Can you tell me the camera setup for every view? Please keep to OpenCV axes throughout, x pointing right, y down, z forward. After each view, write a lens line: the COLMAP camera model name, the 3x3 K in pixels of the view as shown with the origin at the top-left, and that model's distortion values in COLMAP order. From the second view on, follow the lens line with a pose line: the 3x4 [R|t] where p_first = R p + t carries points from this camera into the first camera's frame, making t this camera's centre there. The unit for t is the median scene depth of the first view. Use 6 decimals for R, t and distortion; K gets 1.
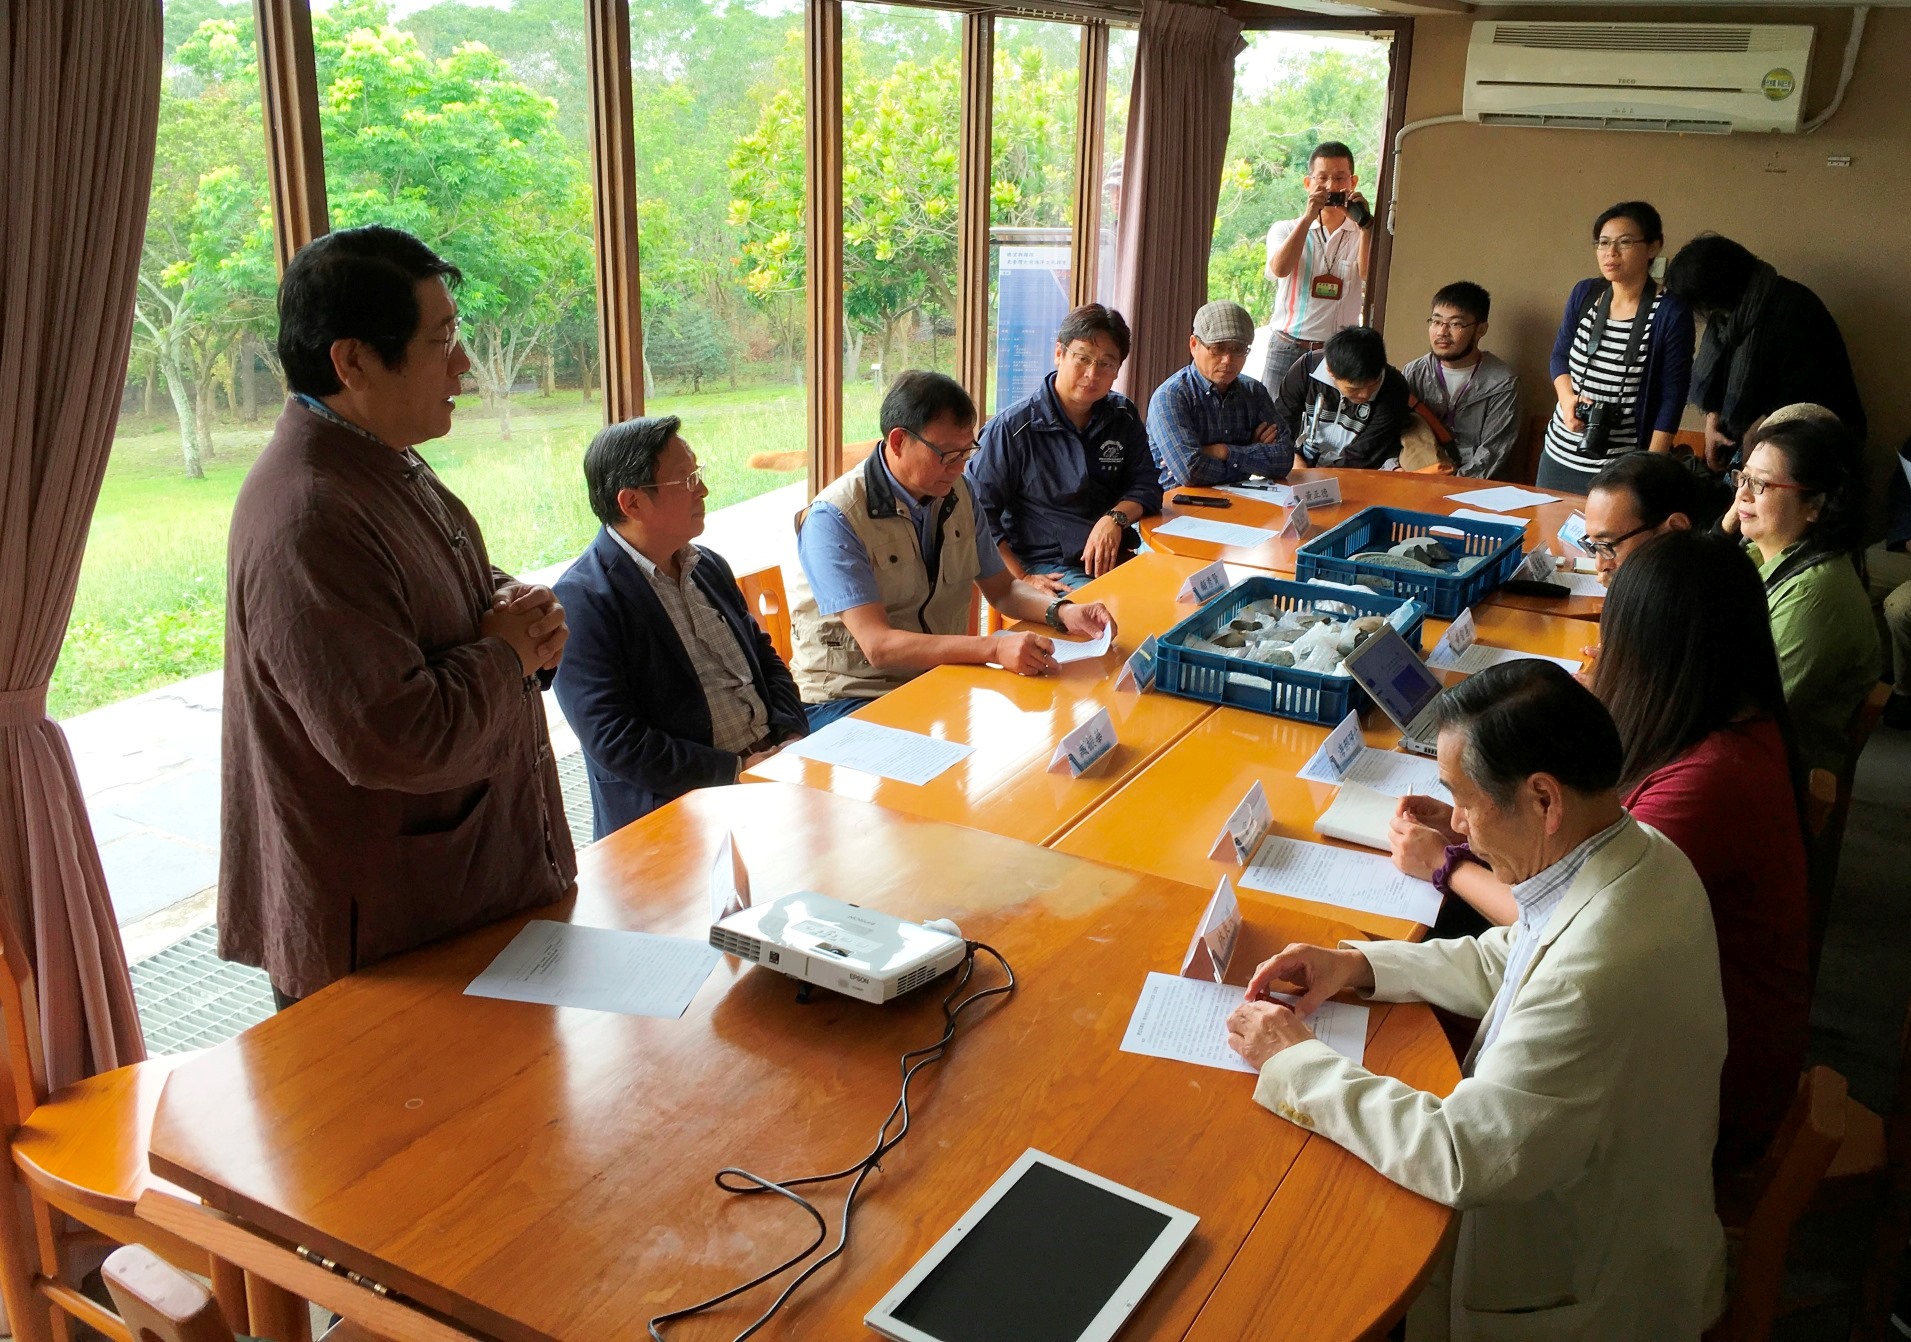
lens RADIAL K [[1843.4, 0, 955.5], [0, 1843.4, 671.0], [0, 0, 1]] dist [-0.007351, -0.002837]
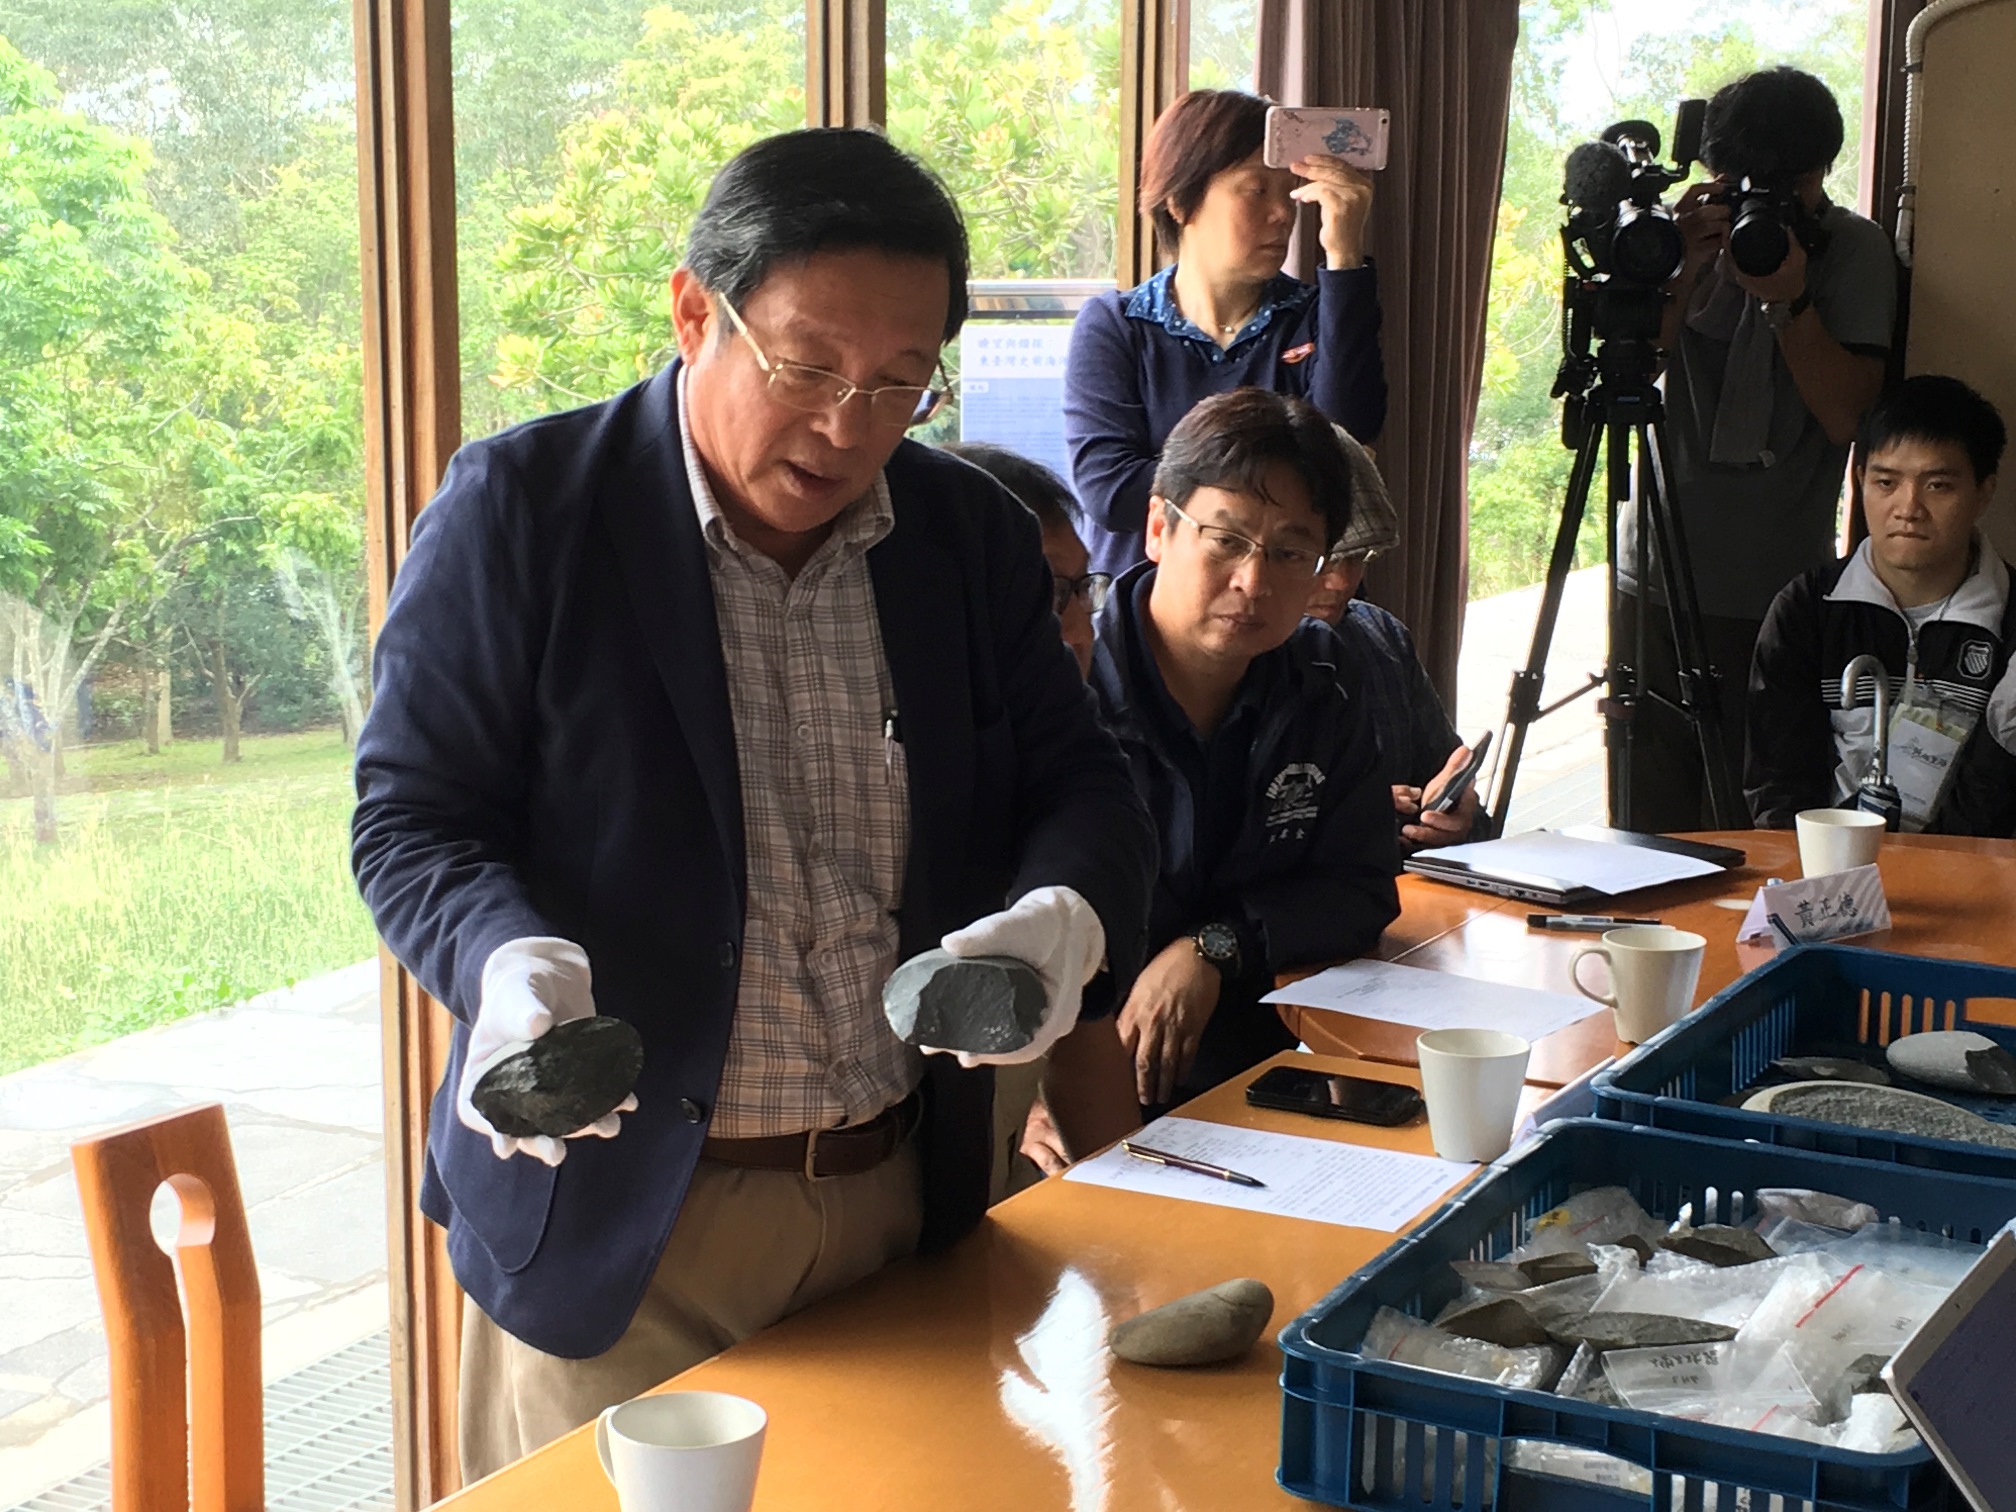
lens RADIAL K [[3532.9, 0, 1008.0], [0, 3532.9, 756.0], [0, 0, 1]] dist [-0.002947, -0.072283]
pose [[0.999783, -0.017010, -0.011987, 0.019388], [0.015021, 0.988576, -0.149975, -0.006607], [0.014401, 0.149762, 0.988617, 0.105640]]
